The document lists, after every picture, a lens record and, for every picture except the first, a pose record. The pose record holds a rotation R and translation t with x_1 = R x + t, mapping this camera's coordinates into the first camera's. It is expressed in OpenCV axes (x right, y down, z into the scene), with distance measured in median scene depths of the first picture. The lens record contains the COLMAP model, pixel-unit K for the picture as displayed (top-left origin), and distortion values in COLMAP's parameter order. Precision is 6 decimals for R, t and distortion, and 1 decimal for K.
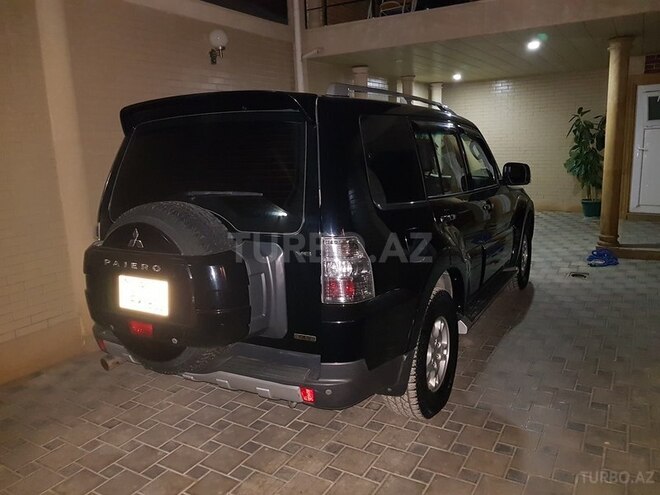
lens RADIAL K [[507.9, 0, 330.0], [0, 507.9, 247.5], [0, 0, 1]] dist [-0.000542, 0.000447]
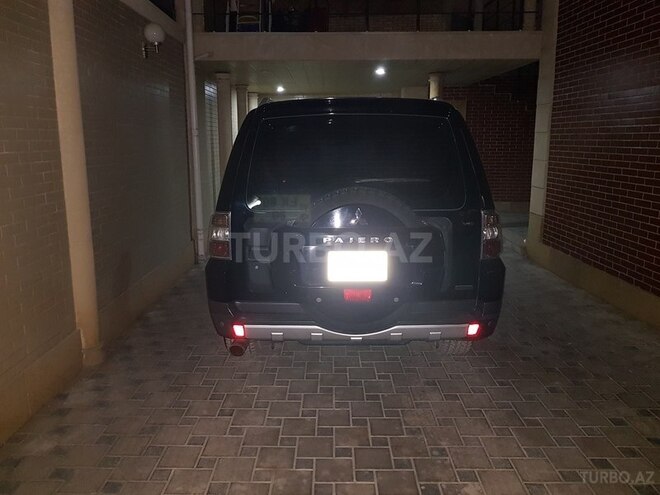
lens RADIAL K [[507.8, 0, 318.1], [0, 507.8, 235.8], [0, 0, 1]] dist [0.002096, -0.008905]
pose [[0.869341, -0.054200, 0.491232, -0.761629], [0.071066, 0.997348, -0.015724, 0.026838], [-0.489077, 0.048579, 0.870887, 0.017559]]
